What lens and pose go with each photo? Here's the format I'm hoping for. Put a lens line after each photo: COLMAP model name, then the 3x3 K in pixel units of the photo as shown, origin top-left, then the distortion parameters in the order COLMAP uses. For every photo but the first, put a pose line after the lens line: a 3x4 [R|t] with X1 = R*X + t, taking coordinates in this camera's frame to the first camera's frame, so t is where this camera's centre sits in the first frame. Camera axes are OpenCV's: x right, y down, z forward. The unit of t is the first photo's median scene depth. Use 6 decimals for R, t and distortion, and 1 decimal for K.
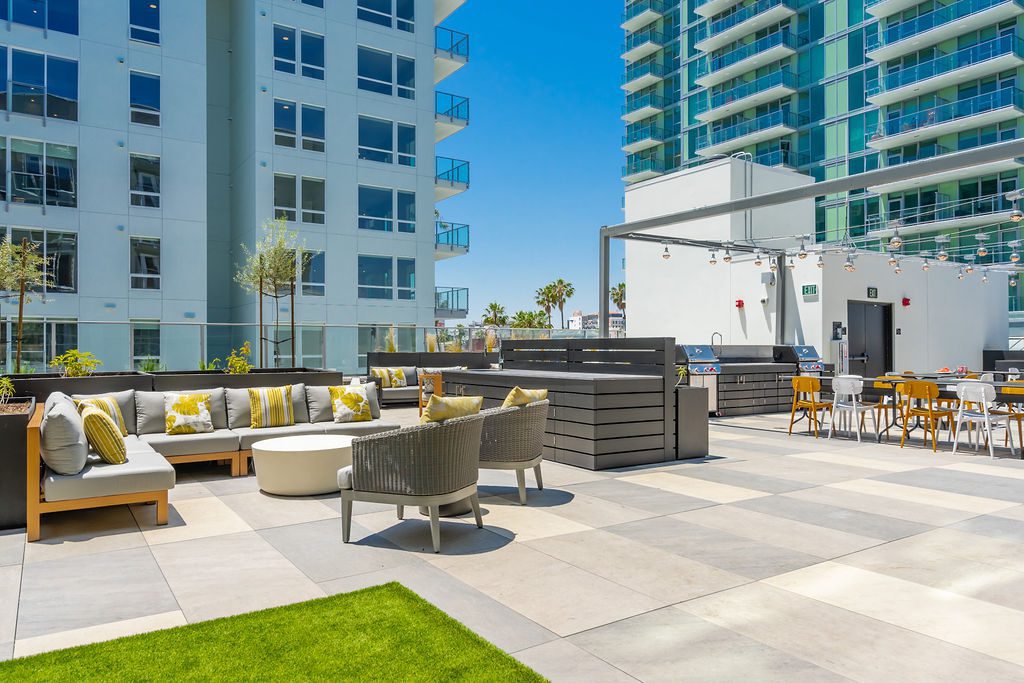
lens RADIAL K [[702.6, 0, 512.5], [0, 702.6, 345.9], [0, 0, 1]] dist [0.005160, 0.001406]
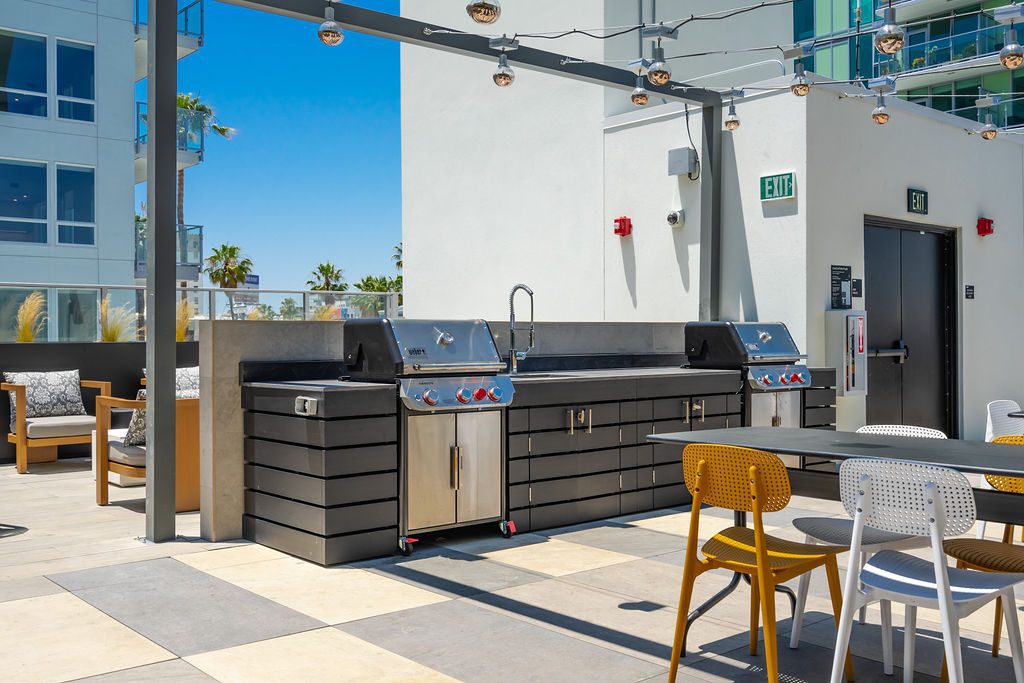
lens RADIAL K [[1009.2, 0, 511.6], [0, 1009.2, 338.5], [0, 0, 1]] dist [-0.017239, 0.000000]
pose [[0.992245, -0.004521, 0.124214, 0.194774], [0.003488, 0.999958, 0.008532, 0.002879], [-0.124247, -0.008032, 0.992219, 0.434033]]
